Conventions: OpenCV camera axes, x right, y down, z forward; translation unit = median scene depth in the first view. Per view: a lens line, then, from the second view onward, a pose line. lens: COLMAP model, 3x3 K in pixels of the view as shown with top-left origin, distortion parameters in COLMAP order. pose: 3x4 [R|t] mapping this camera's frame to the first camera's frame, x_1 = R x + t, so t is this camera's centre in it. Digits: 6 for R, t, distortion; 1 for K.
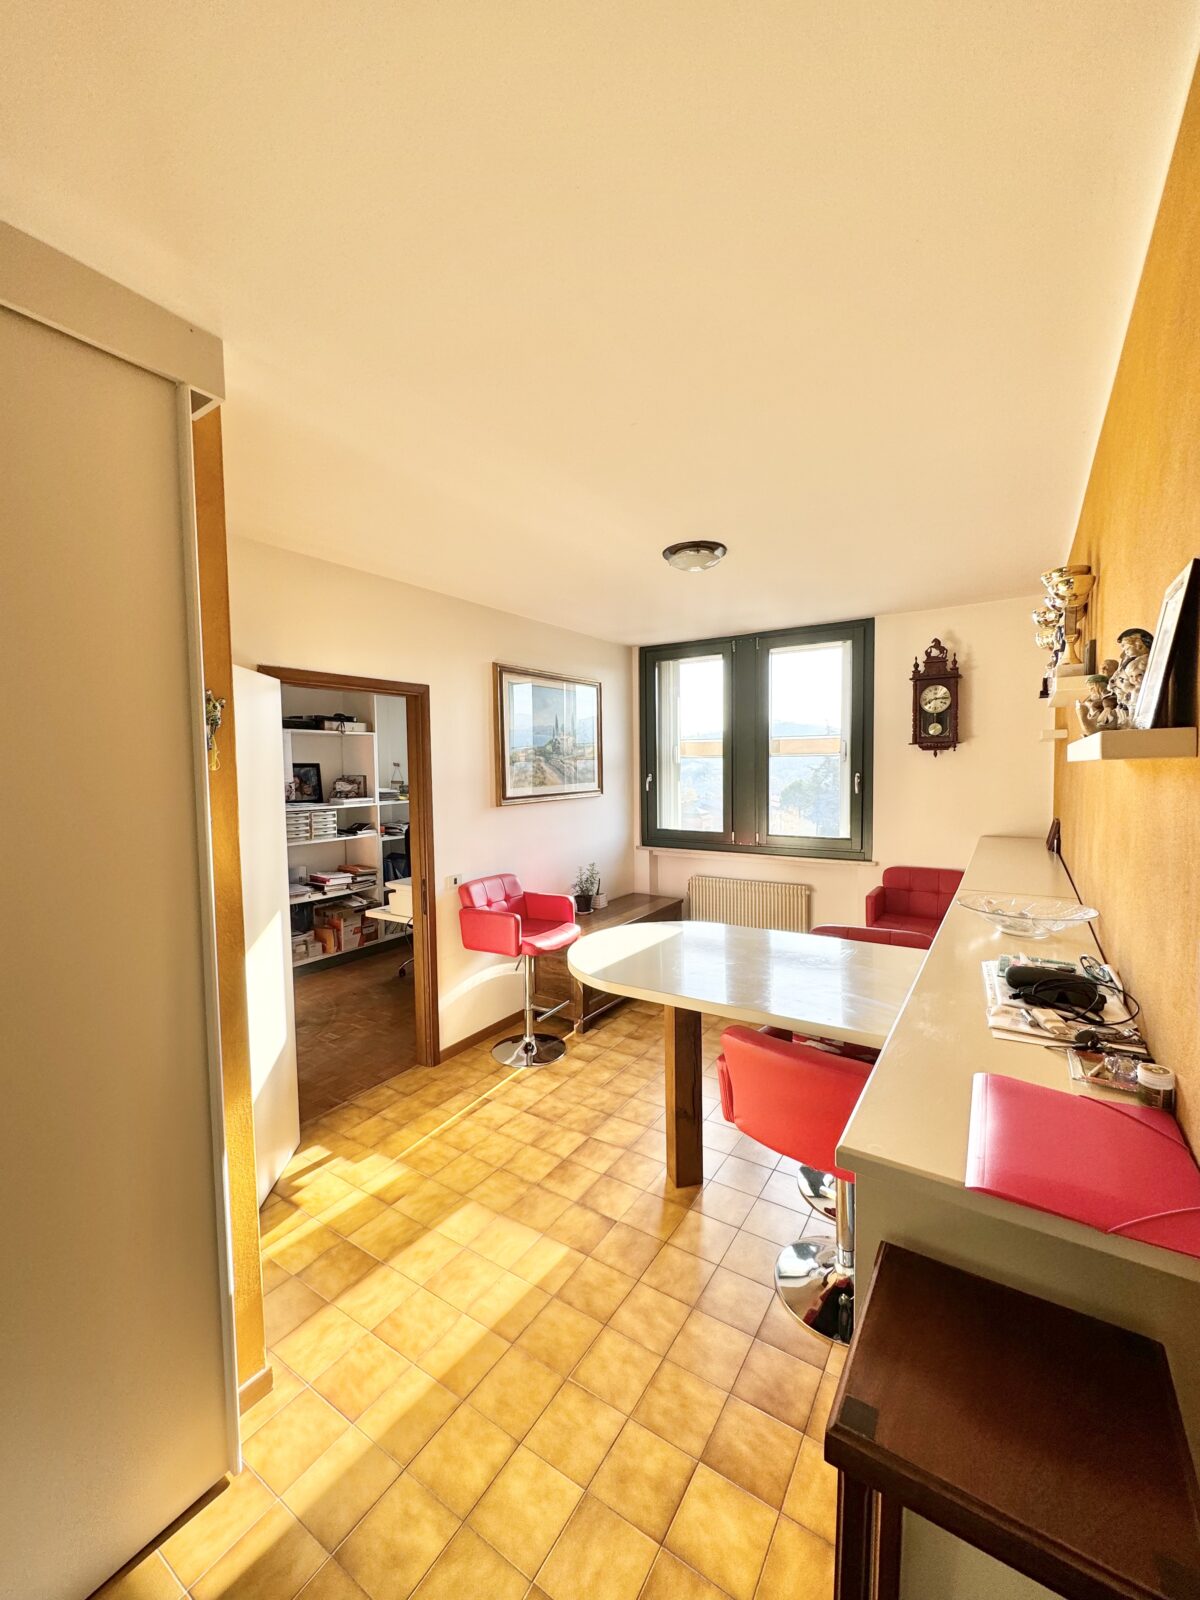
lens RADIAL K [[636.8, 0, 600.0], [0, 636.8, 800.0], [0, 0, 1]] dist [-0.001190, 0.000167]
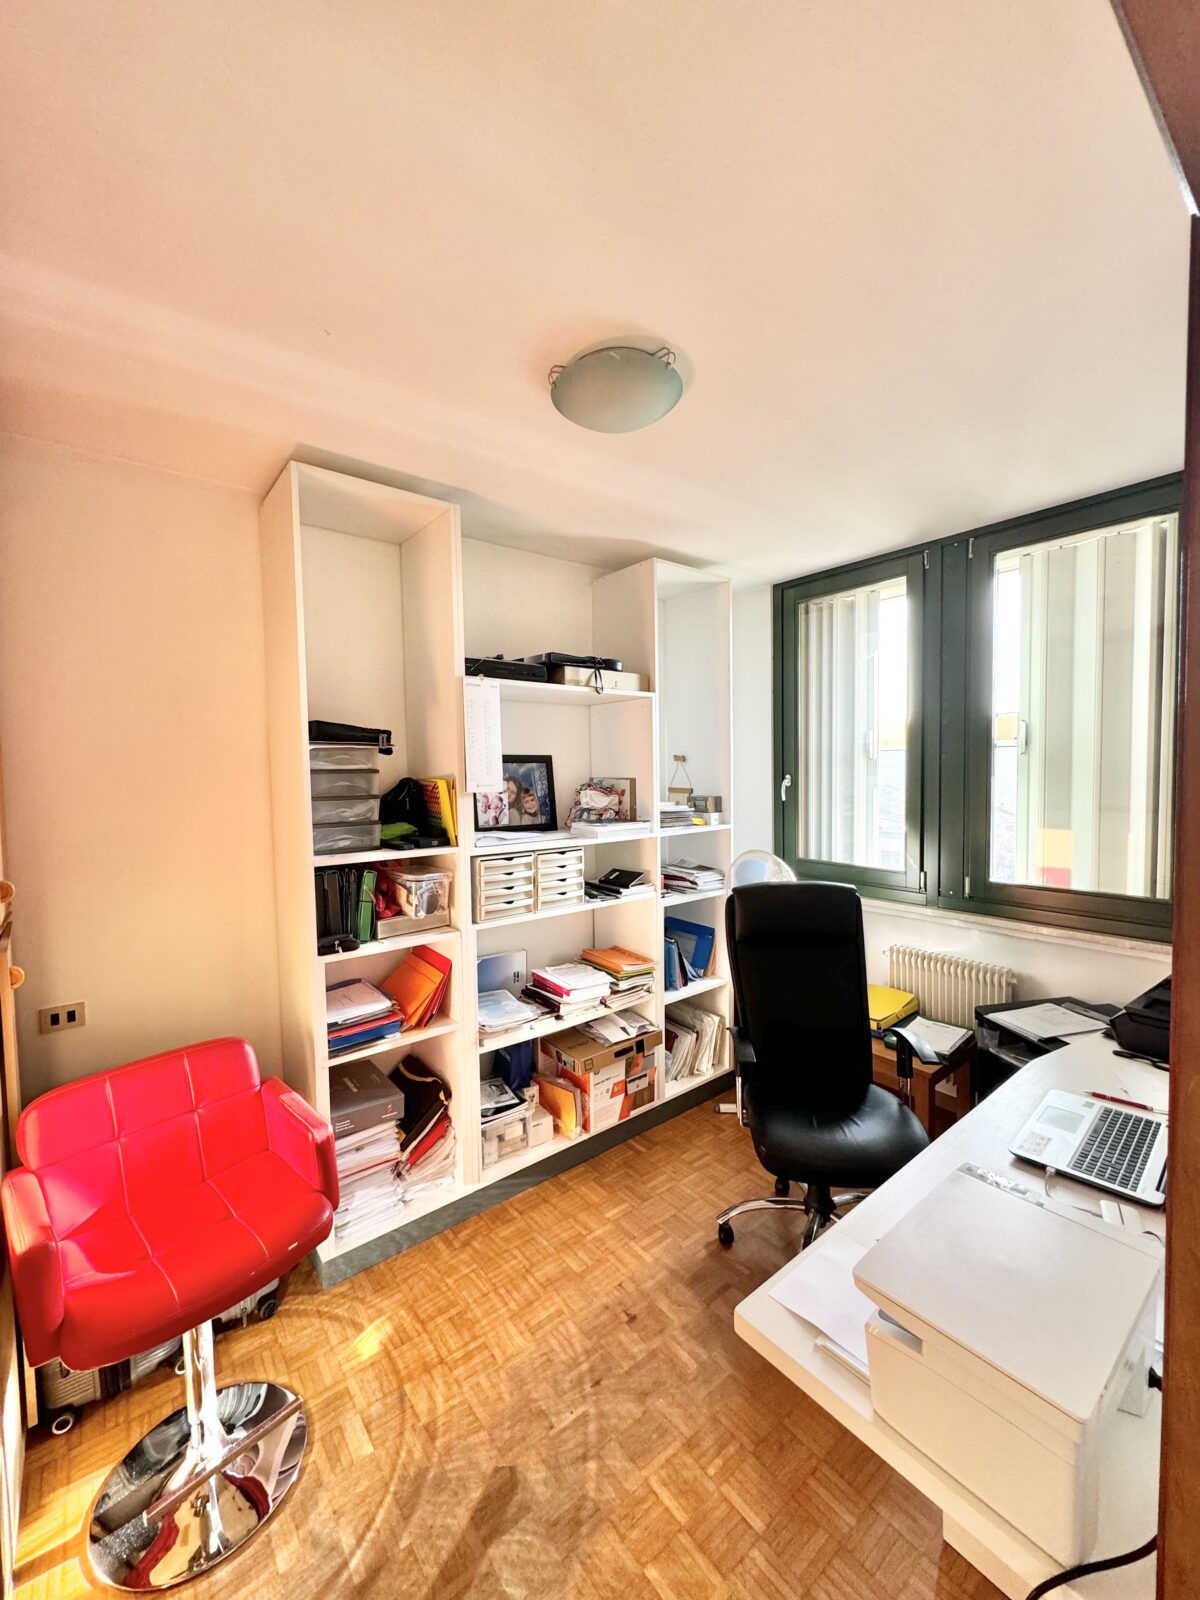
lens RADIAL K [[636.8, 0, 600.0], [0, 636.8, 800.0], [0, 0, 1]] dist [-0.001190, 0.000167]
pose [[0.949706, 0.013919, -0.312834, -0.242948], [-0.012037, 0.999896, 0.007948, -0.025740], [0.312912, -0.003783, 0.949774, 0.524525]]
